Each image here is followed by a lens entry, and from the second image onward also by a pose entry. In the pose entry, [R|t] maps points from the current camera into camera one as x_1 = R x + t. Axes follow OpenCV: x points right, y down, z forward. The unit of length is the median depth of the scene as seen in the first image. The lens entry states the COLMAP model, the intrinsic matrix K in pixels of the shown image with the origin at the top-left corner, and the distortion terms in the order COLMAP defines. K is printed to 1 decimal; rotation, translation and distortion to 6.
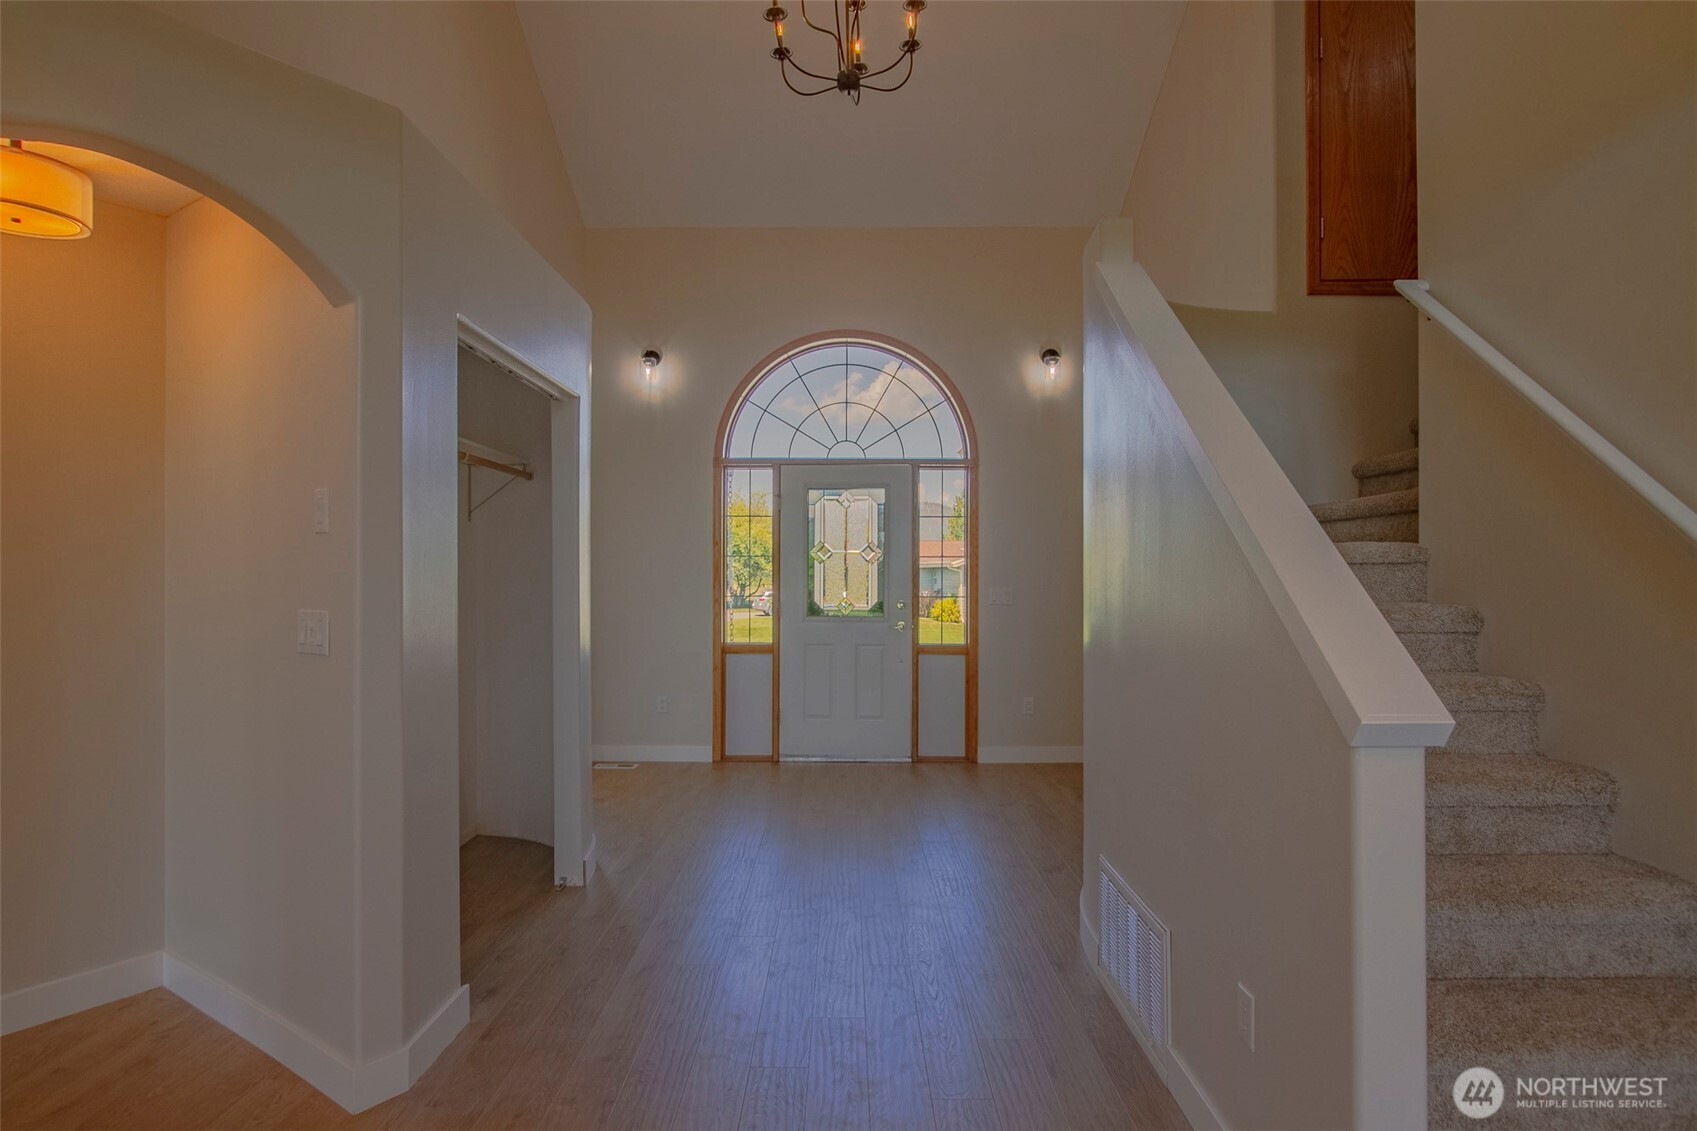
lens RADIAL K [[954.2, 0, 848.5], [0, 954.2, 565.5], [0, 0, 1]] dist [-0.001228, 0.000305]
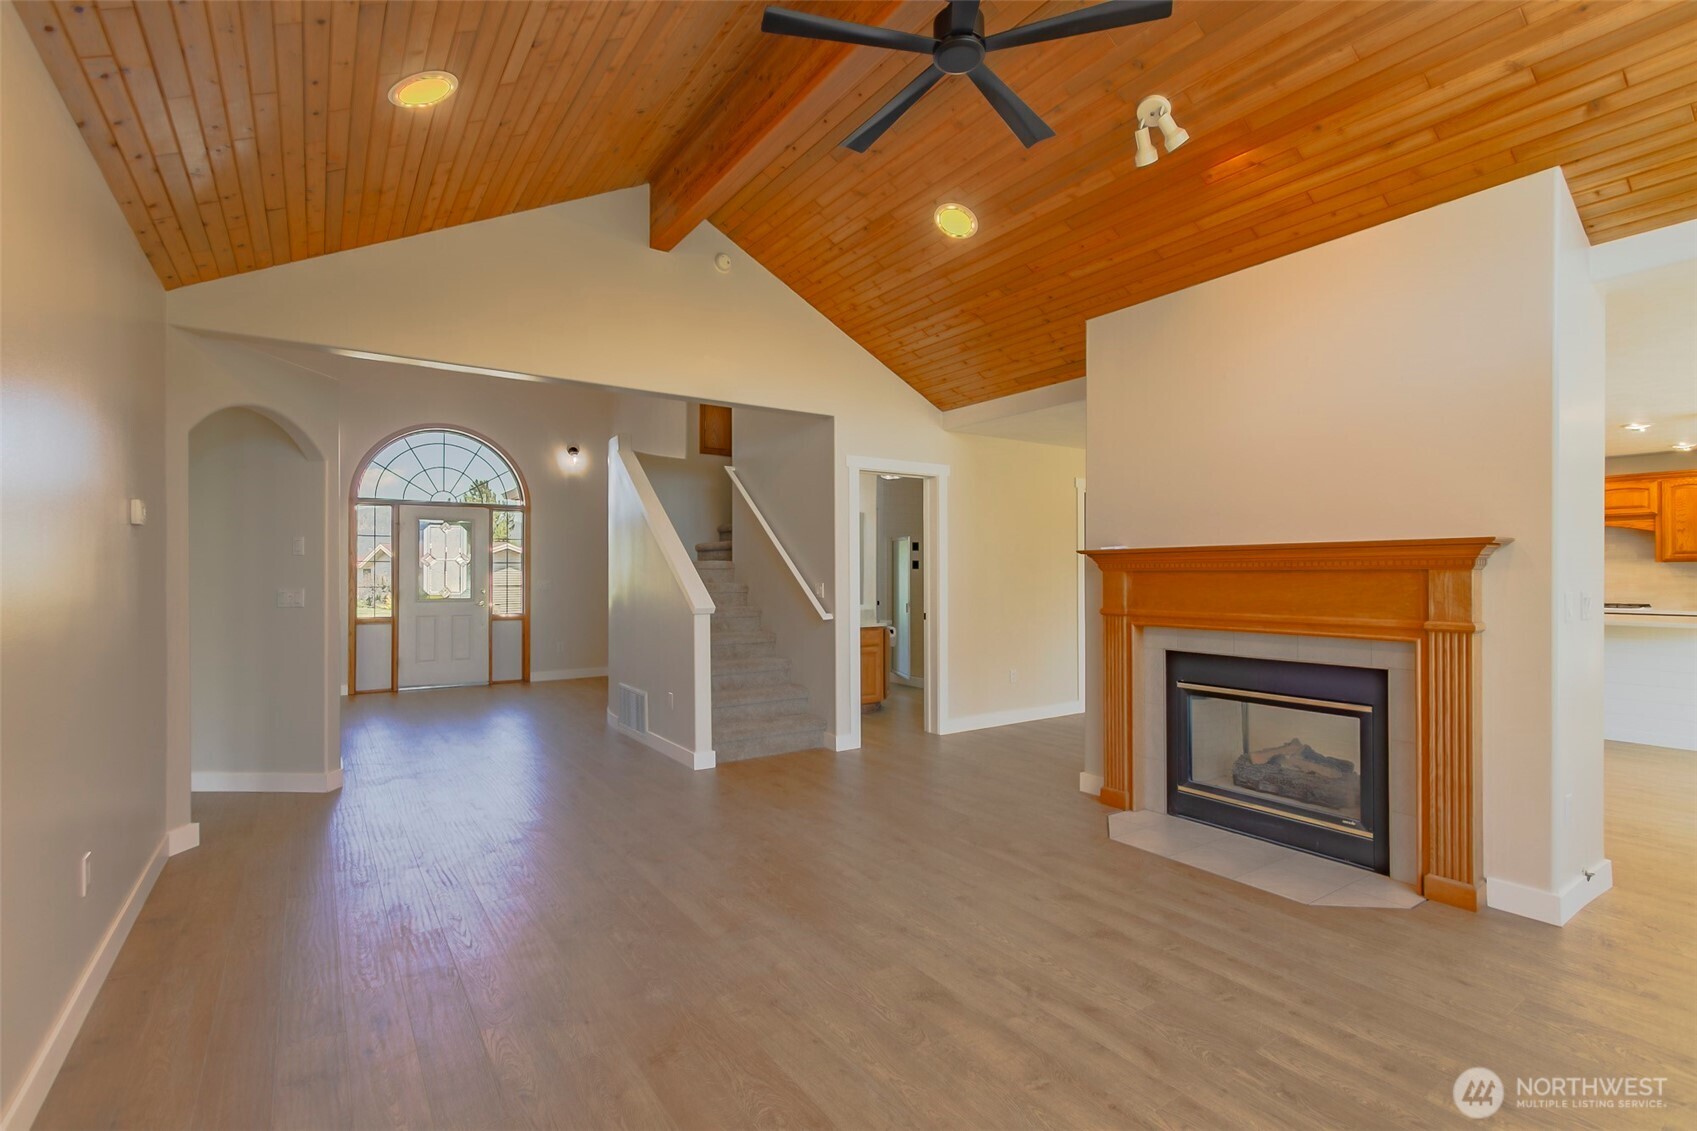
lens RADIAL K [[779.1, 0, 843.5], [0, 779.1, 572.3], [0, 0, 1]] dist [0.001163, 0.000067]
pose [[0.827624, 0.000912, 0.561282, -0.186561], [-0.004459, 0.999978, 0.004952, -0.001851], [-0.561265, -0.006601, 0.827610, -0.488578]]
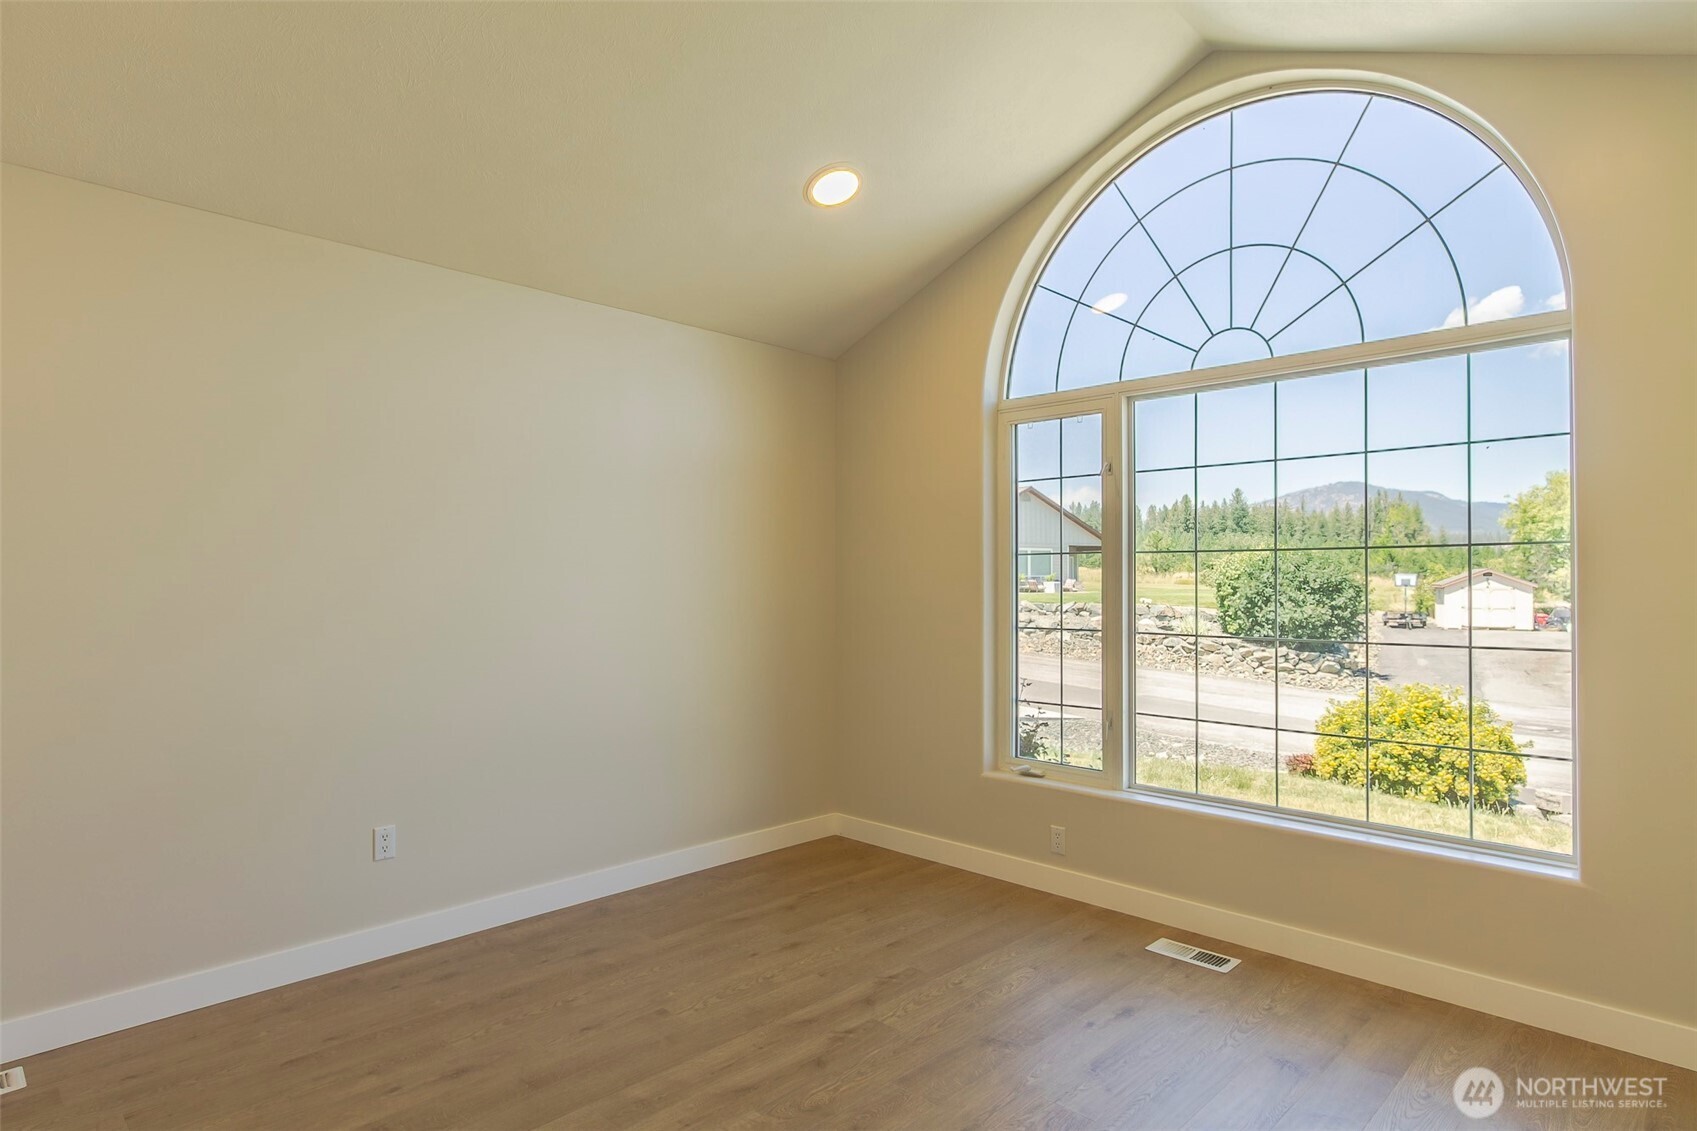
lens RADIAL K [[954.2, 0, 848.5], [0, 954.2, 565.5], [0, 0, 1]] dist [-0.001228, 0.000305]
pose [[0.704042, -0.000243, -0.710158, 0.184804], [0.005951, 0.999967, 0.005558, -0.025294], [0.710133, -0.008139, 0.704021, 0.567731]]
